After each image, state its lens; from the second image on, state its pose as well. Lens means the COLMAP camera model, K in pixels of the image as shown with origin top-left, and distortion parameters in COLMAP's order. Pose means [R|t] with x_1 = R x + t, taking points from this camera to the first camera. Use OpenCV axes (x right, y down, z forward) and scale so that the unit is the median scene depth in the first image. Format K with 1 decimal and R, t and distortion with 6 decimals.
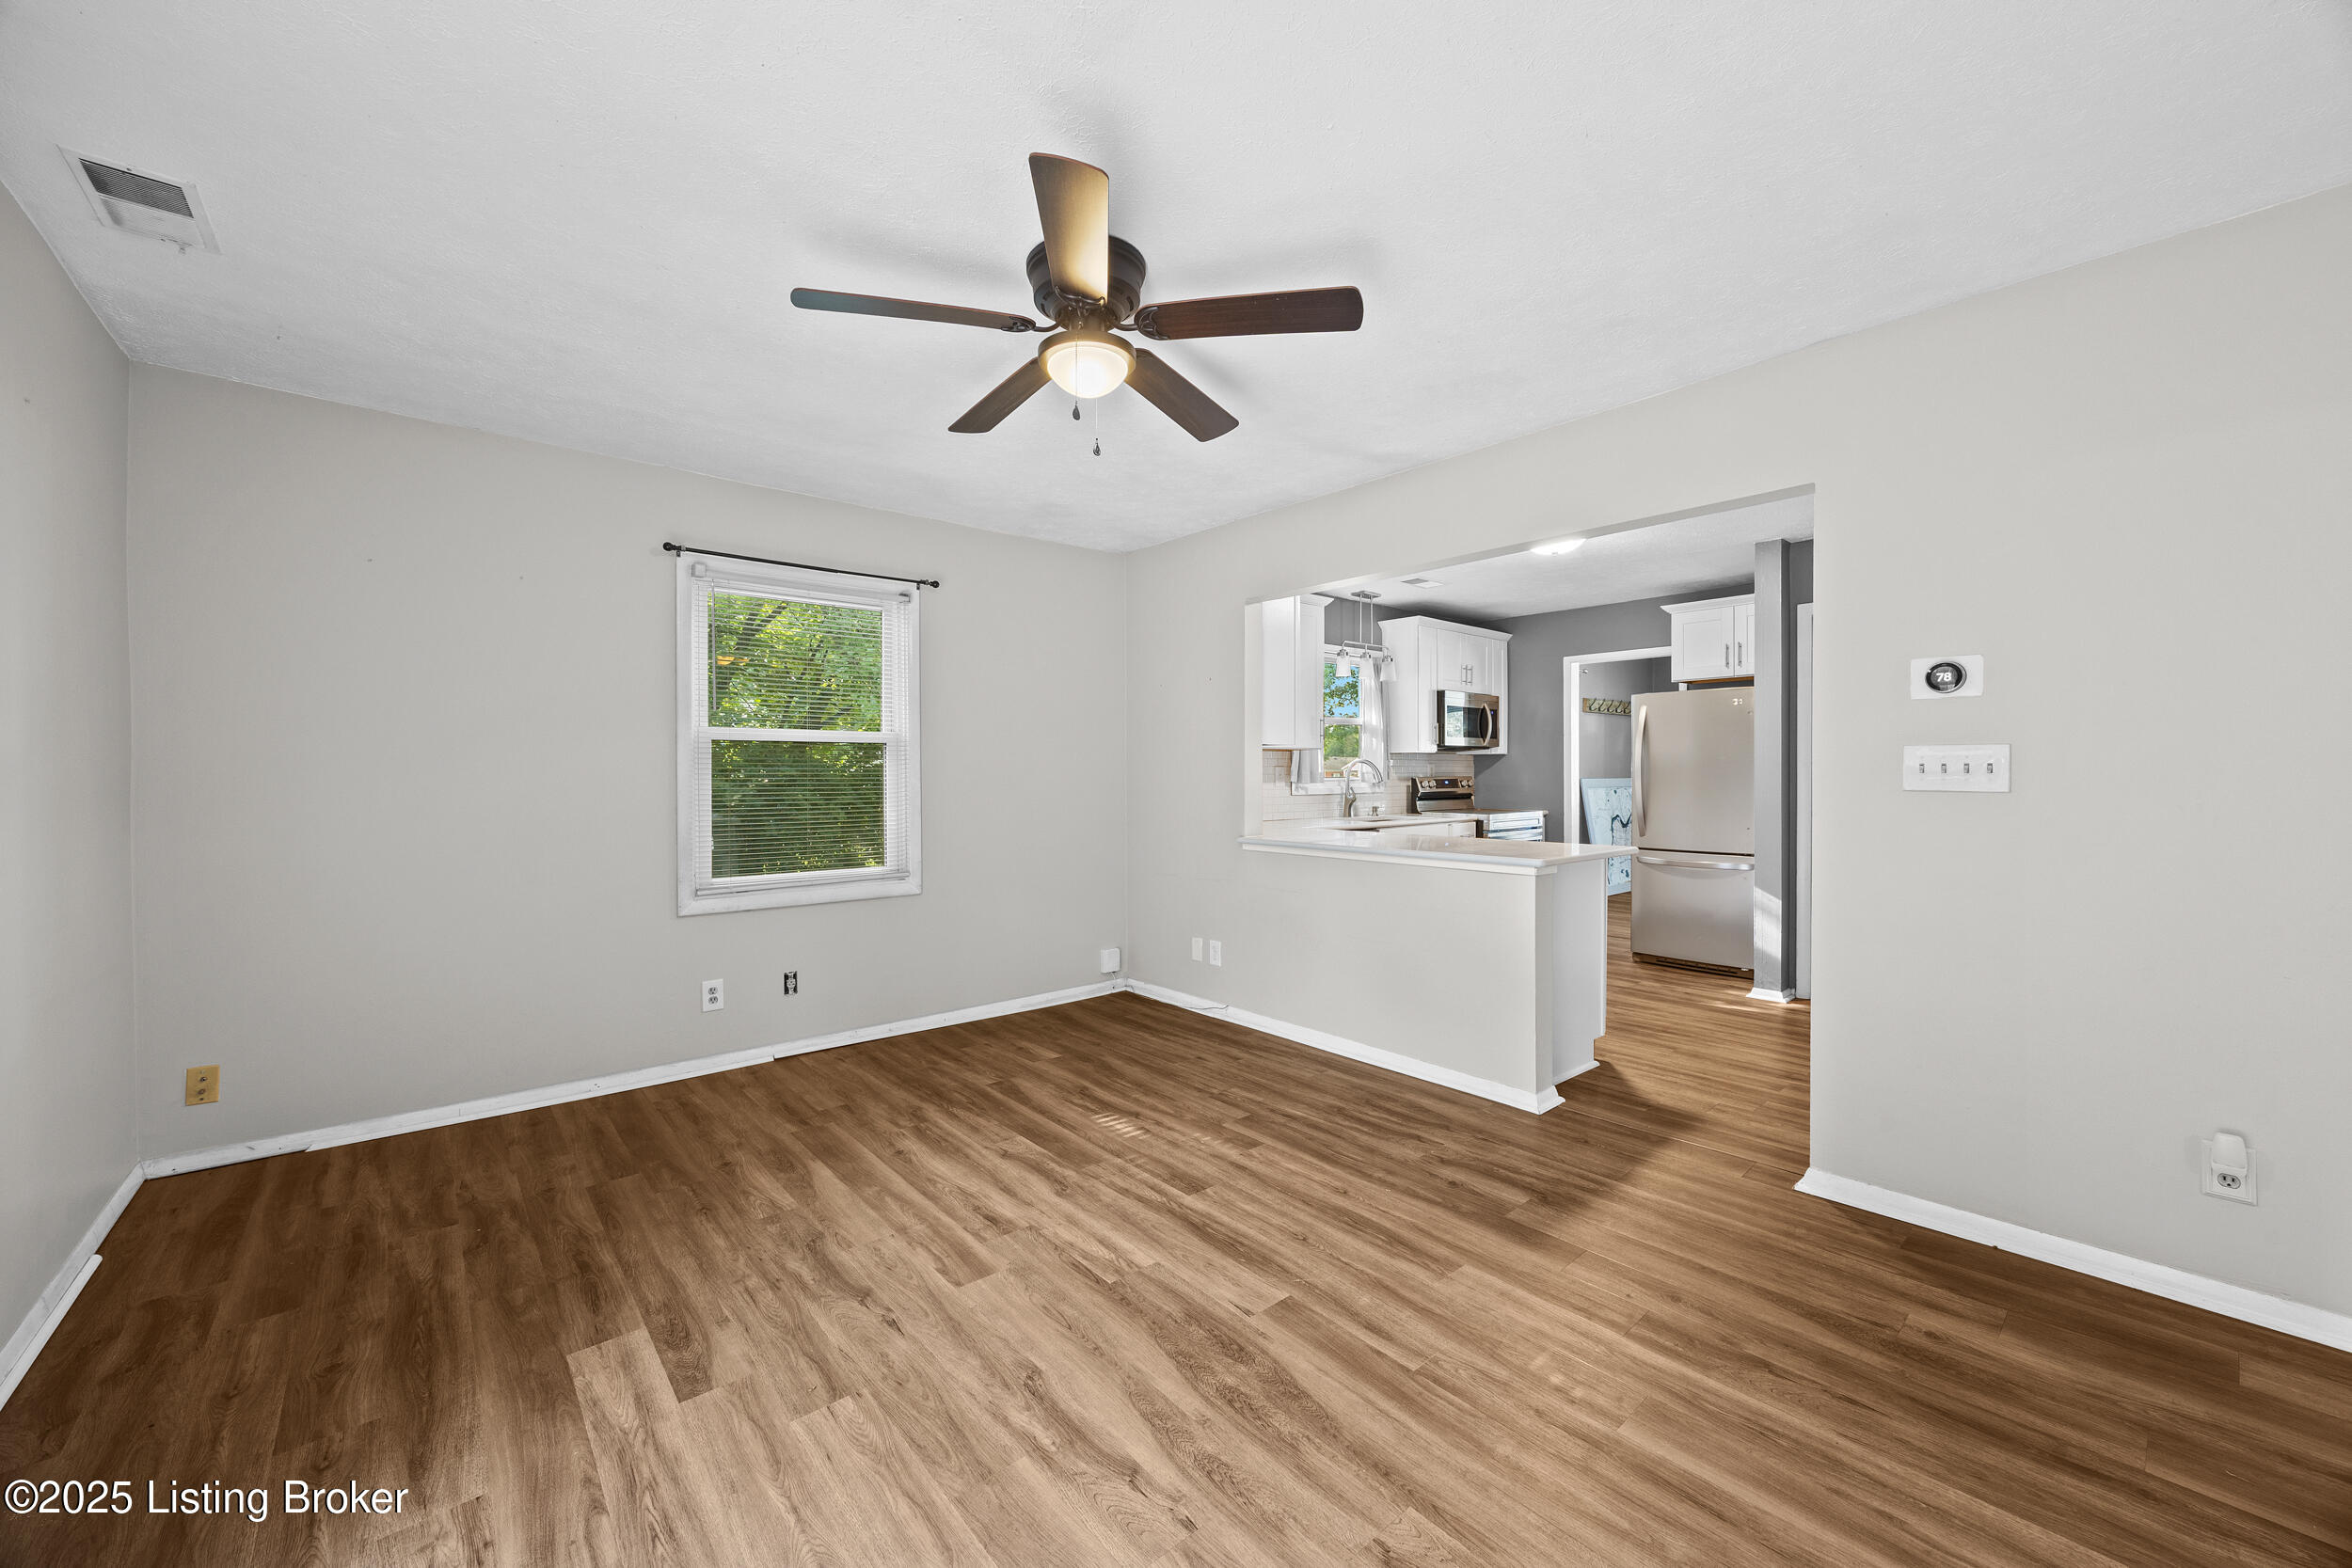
lens RADIAL K [[890.7, 0, 1184.4], [0, 890.7, 781.2], [0, 0, 1]] dist [-0.006739, 0.000274]
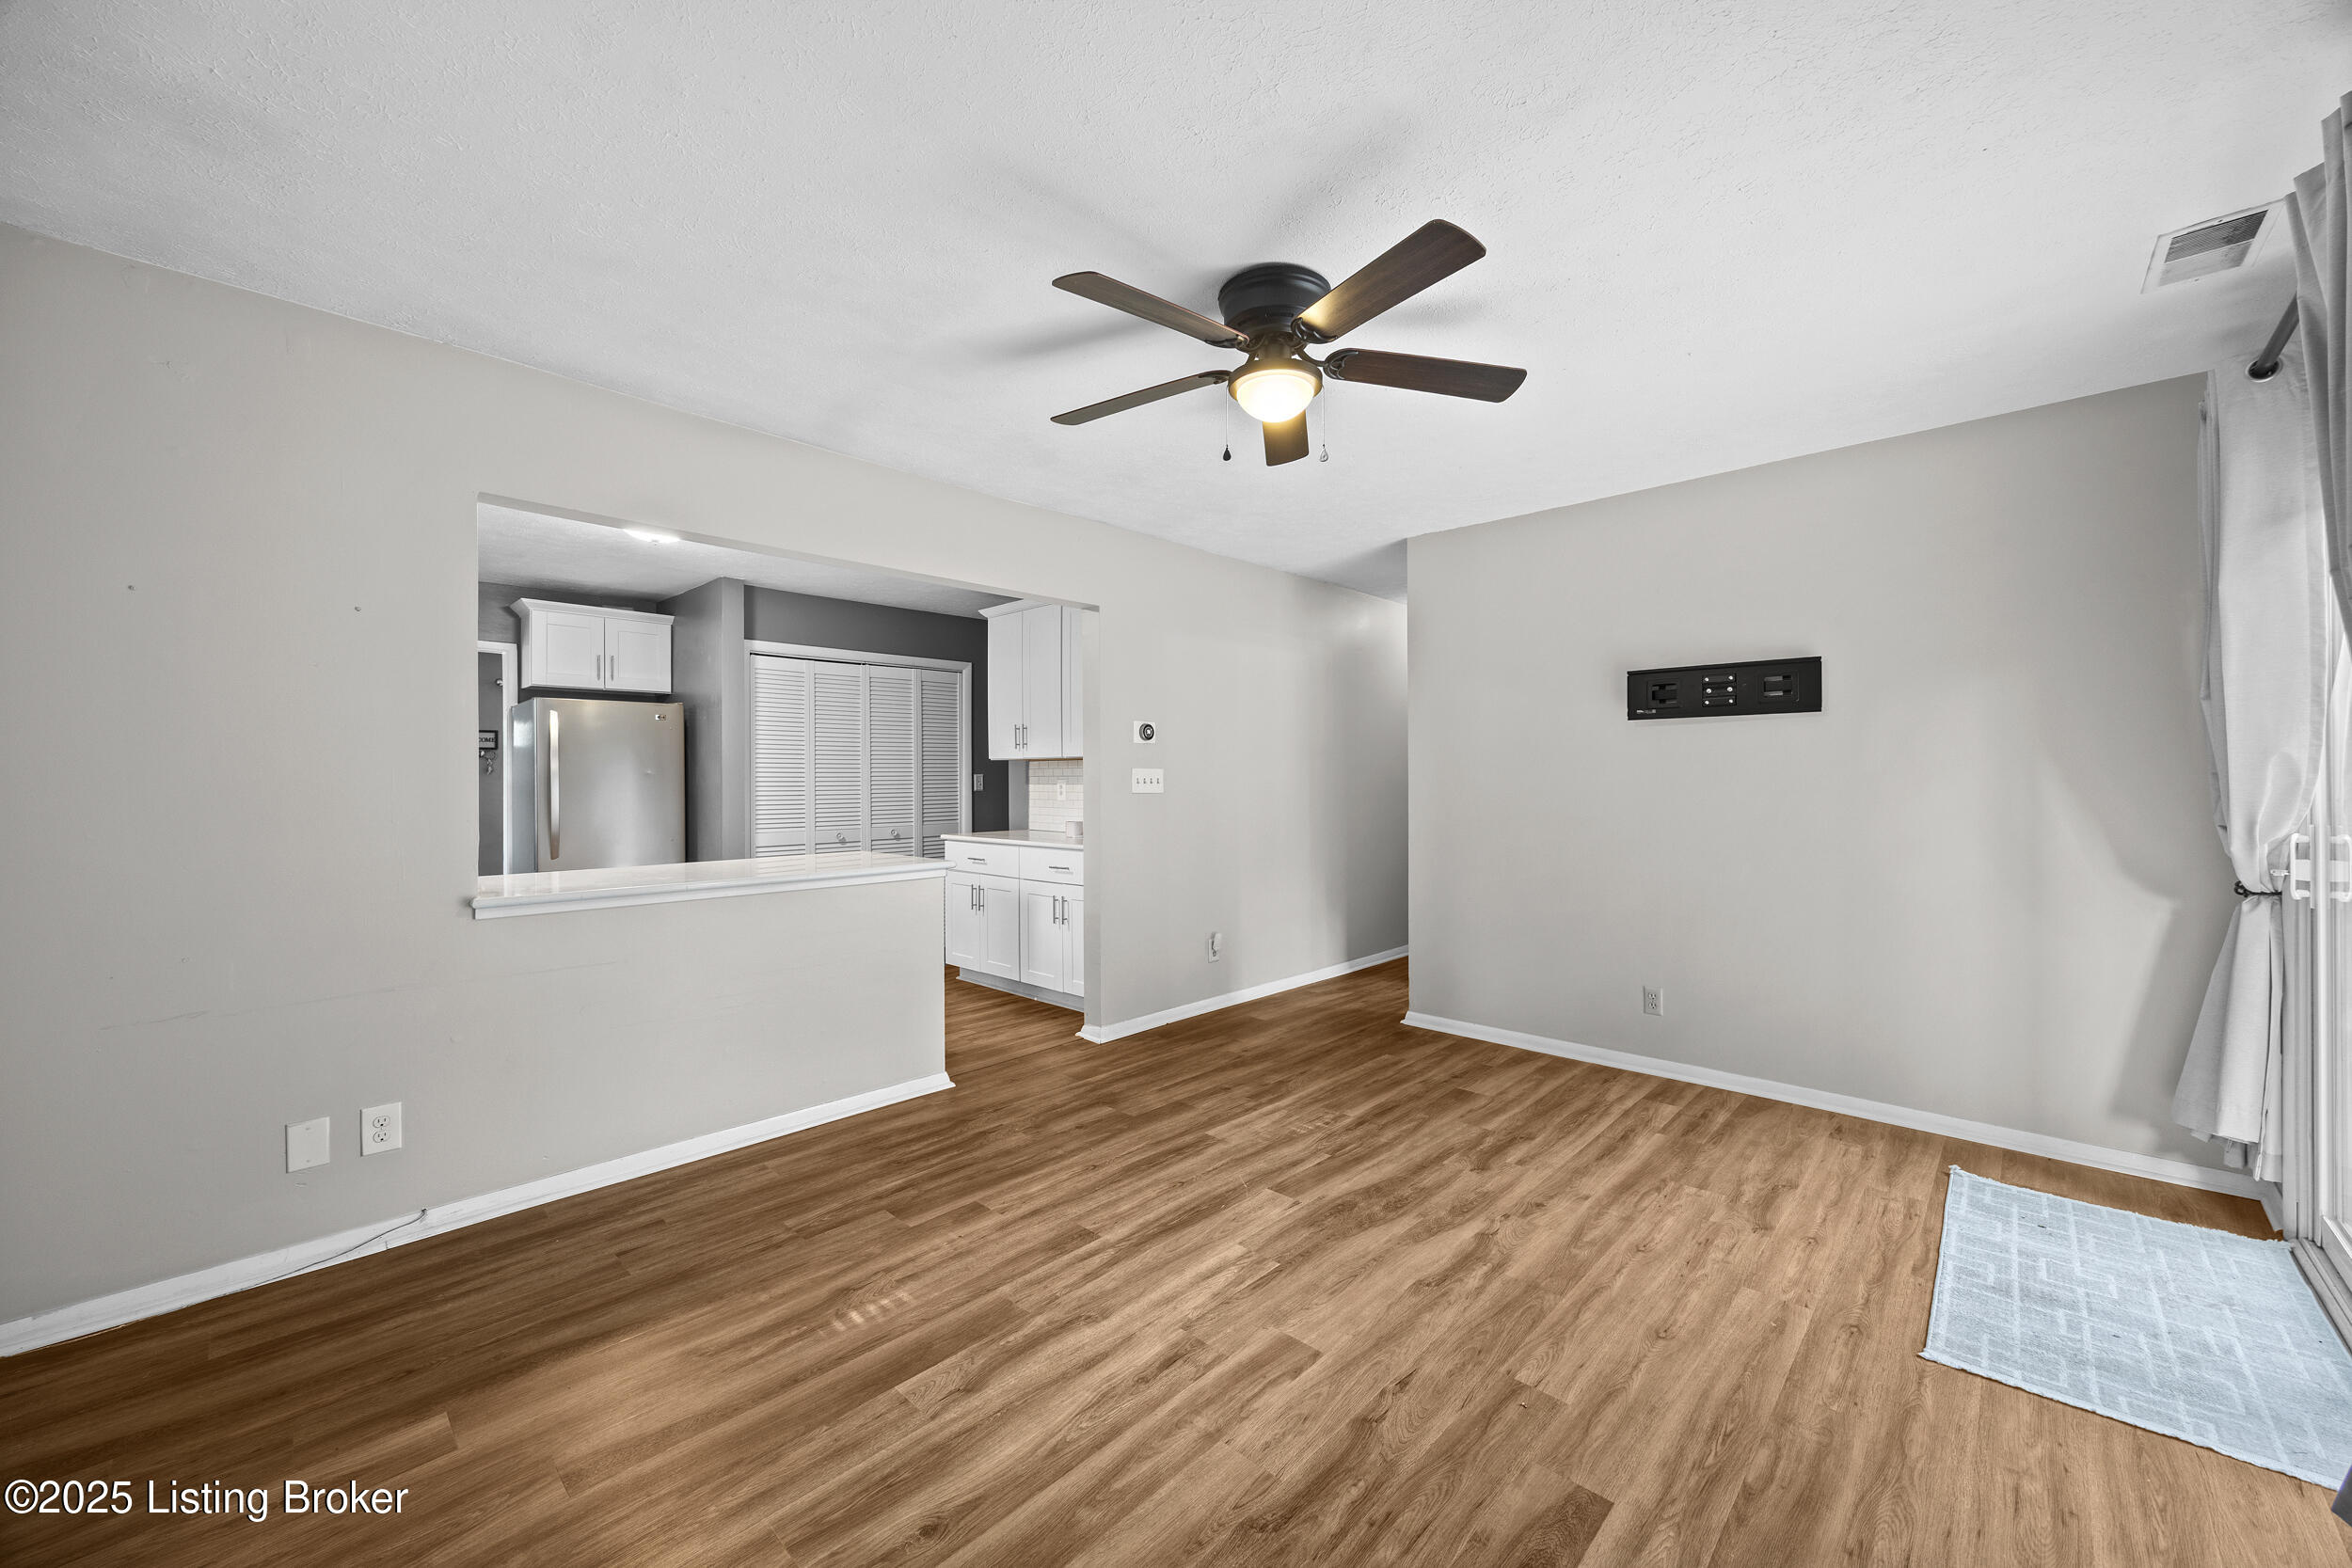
lens RADIAL K [[900.0, 0, 1175.2], [0, 900.0, 773.6], [0, 0, 1]] dist [-0.003565, -0.000170]
pose [[-0.089737, 0.009935, 0.995916, -1.002459], [0.016601, 0.999826, -0.008478, -0.012088], [-0.995827, 0.015773, -0.089886, 1.058733]]
